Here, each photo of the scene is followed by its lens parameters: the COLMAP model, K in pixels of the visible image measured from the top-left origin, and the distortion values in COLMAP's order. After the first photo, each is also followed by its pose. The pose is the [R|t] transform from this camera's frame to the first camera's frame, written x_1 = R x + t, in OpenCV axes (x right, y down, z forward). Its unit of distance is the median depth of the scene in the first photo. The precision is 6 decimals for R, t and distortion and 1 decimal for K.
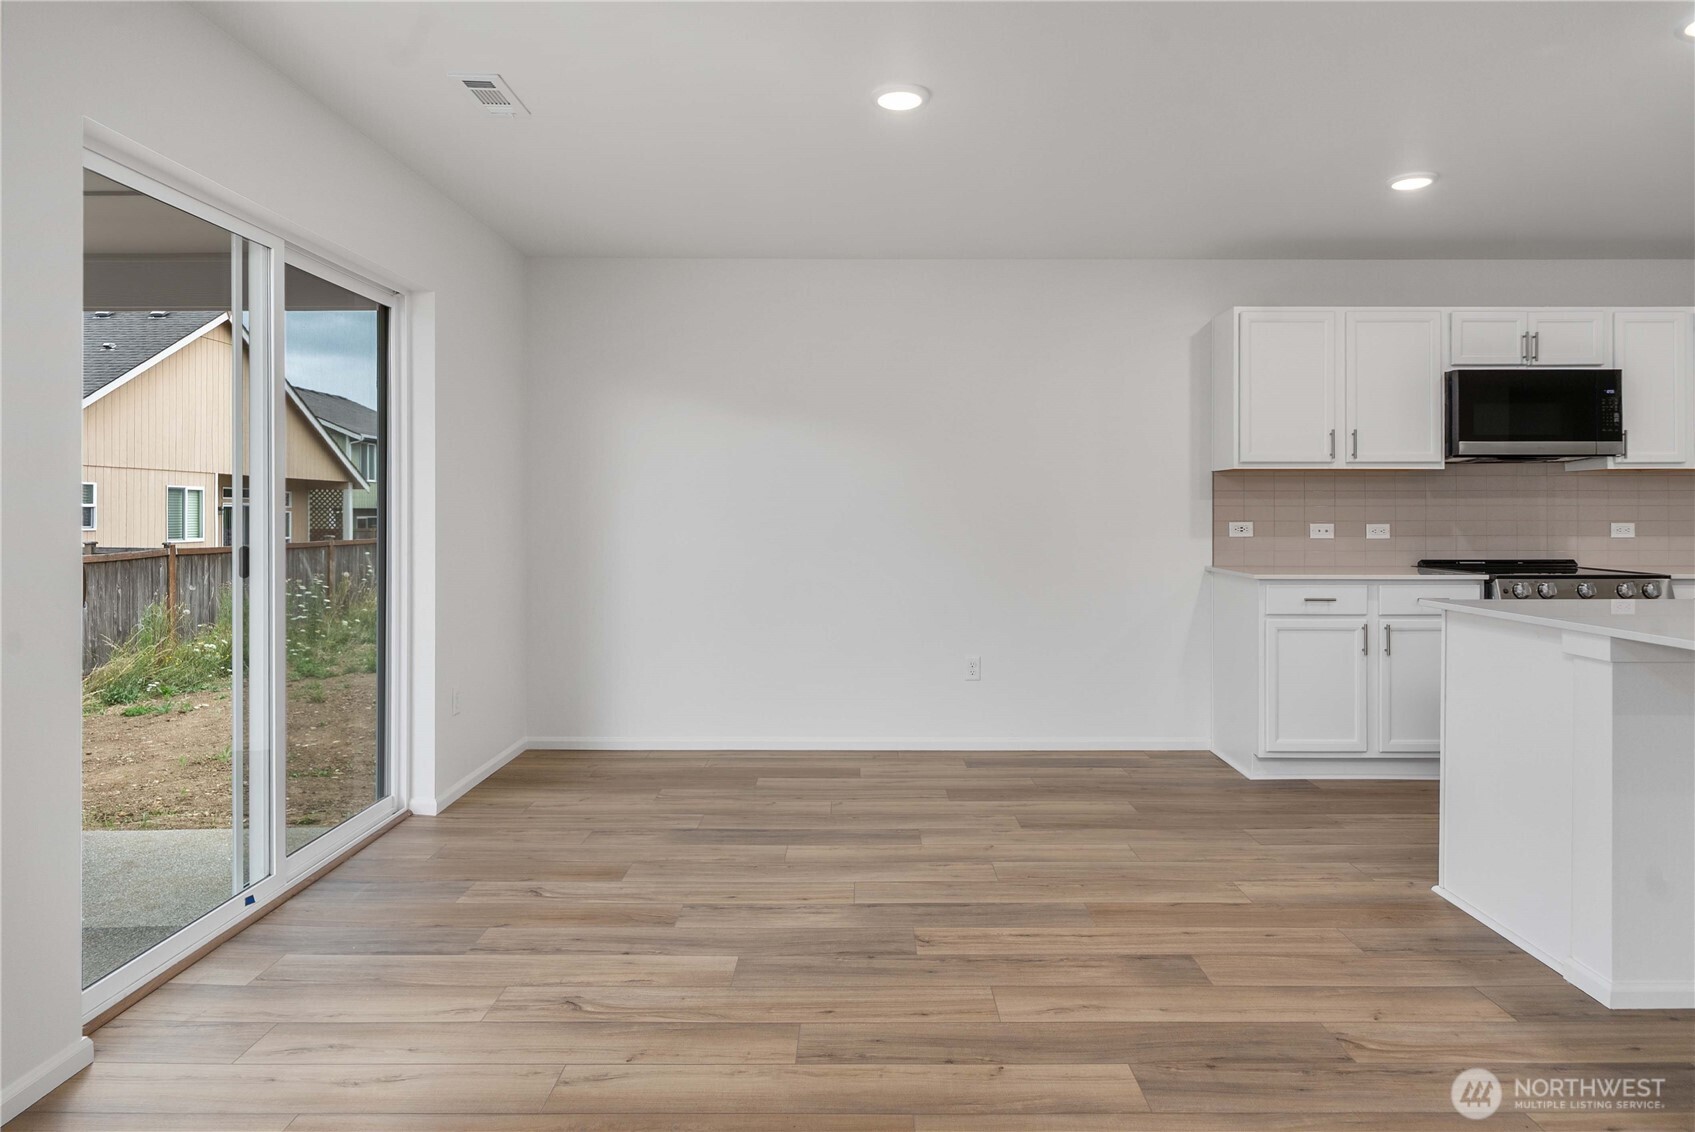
lens RADIAL K [[1022.4, 0, 862.7], [0, 1022.4, 515.7], [0, 0, 1]] dist [0.003736, -0.001342]
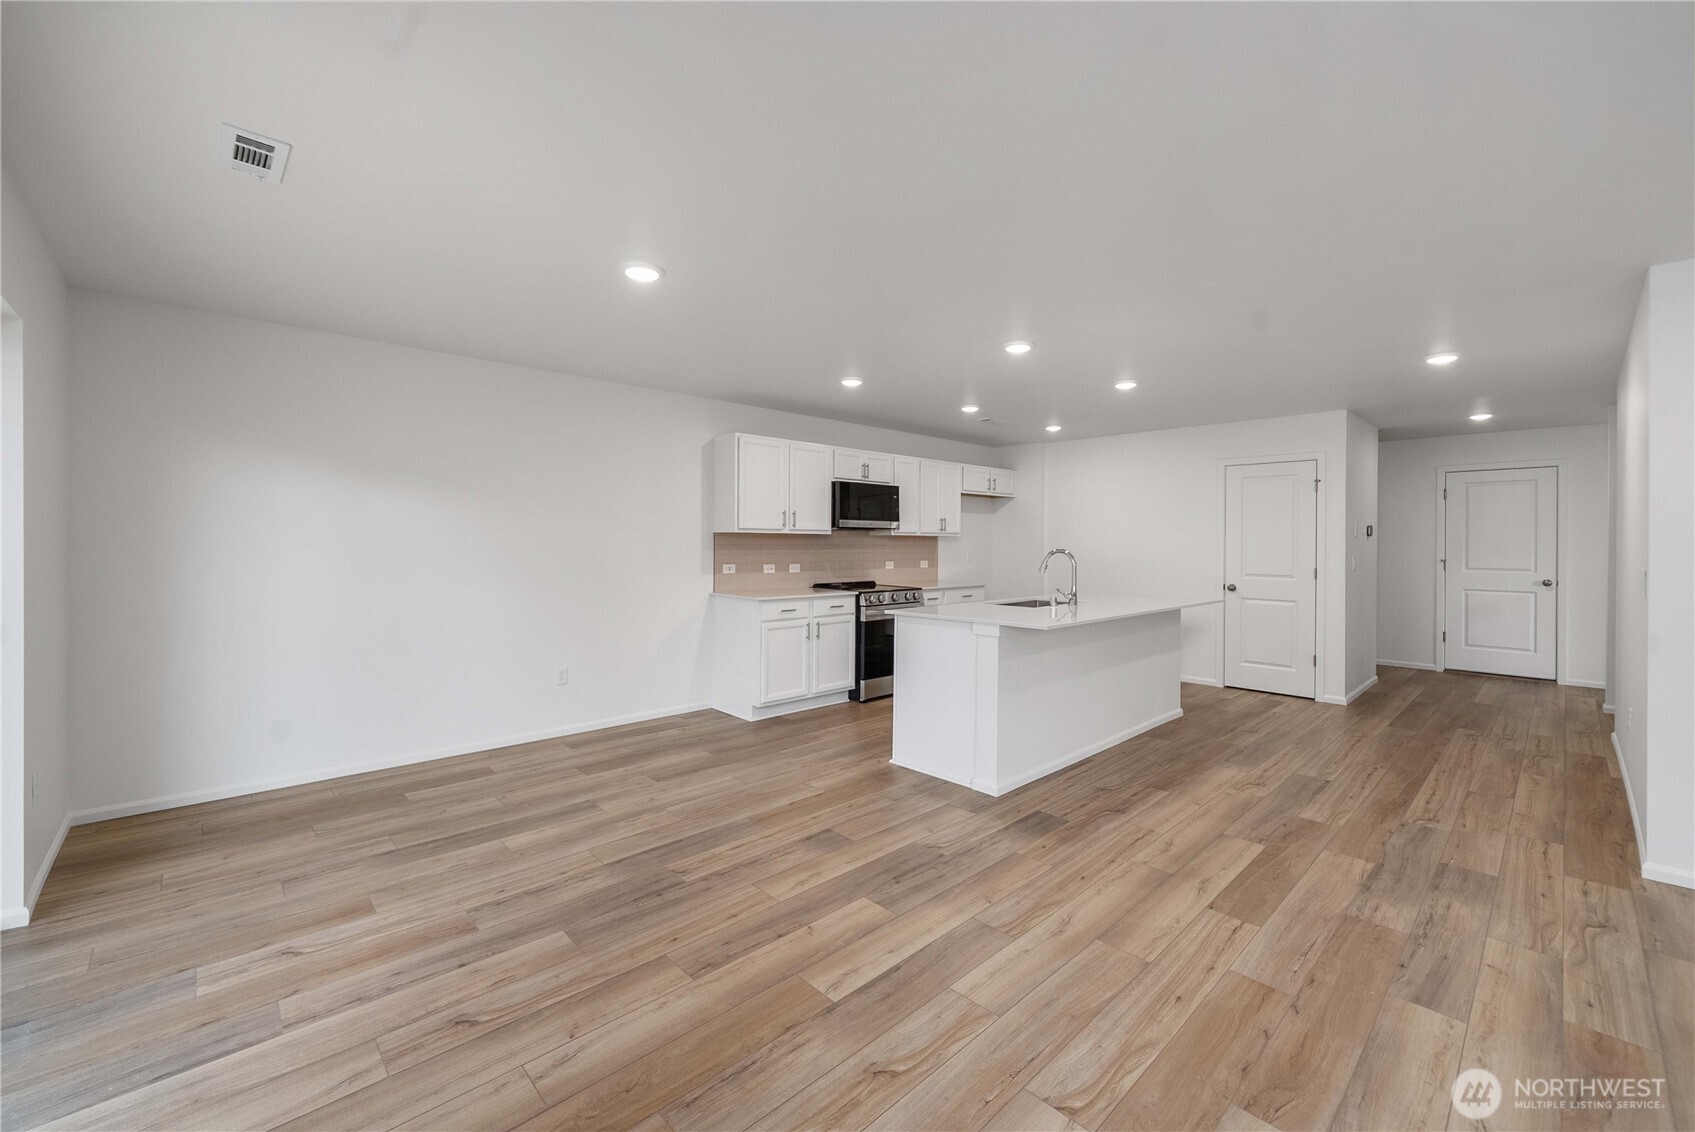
lens RADIAL K [[687.6, 0, 844.8], [0, 687.6, 552.7], [0, 0, 1]] dist [0.001072, -0.000495]
pose [[0.729018, -0.004442, 0.684480, -0.396323], [-0.002205, 0.999959, 0.008838, -0.036597], [-0.684490, -0.007953, 0.728978, 0.135004]]
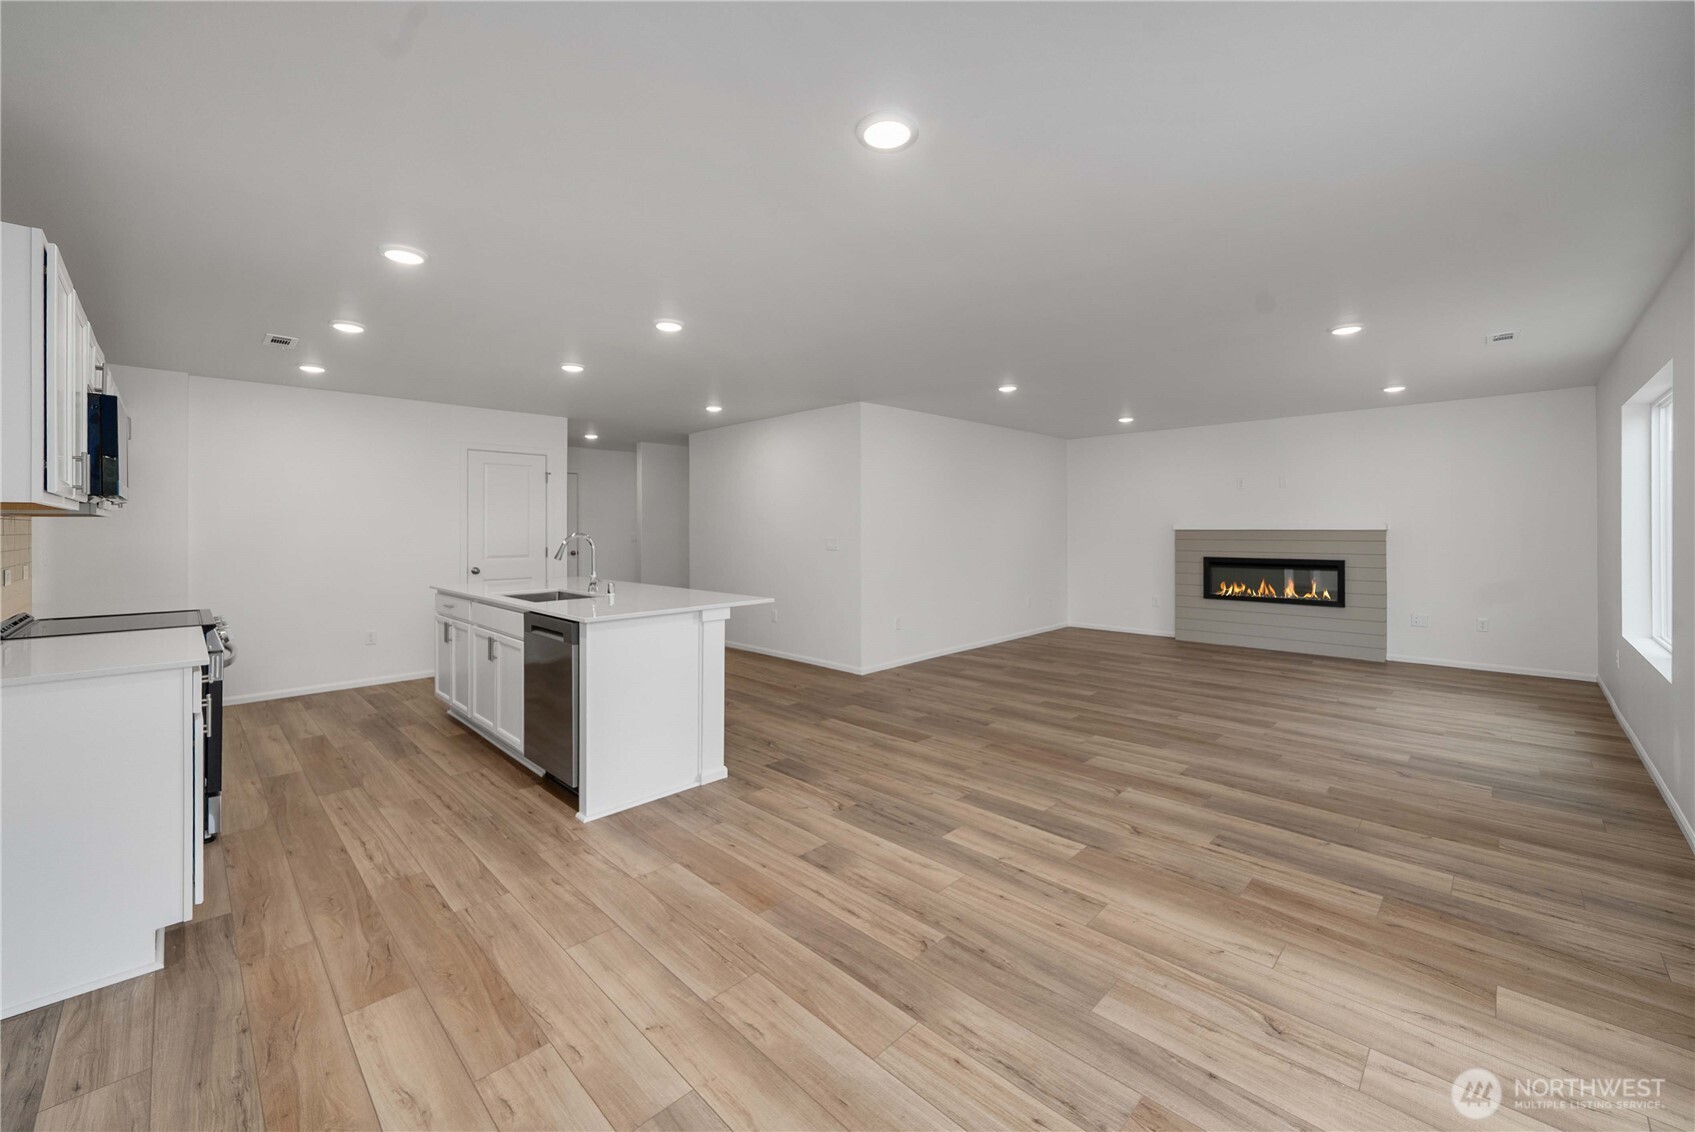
lens RADIAL K [[655.4, 0, 849.1], [0, 655.4, 520.1], [0, 0, 1]] dist [-0.002026, -0.000388]
pose [[-0.702870, 0.011133, 0.711231, -0.374385], [0.008521, 0.999938, -0.007232, -0.048312], [-0.711267, 0.000977, -0.702921, 1.451691]]
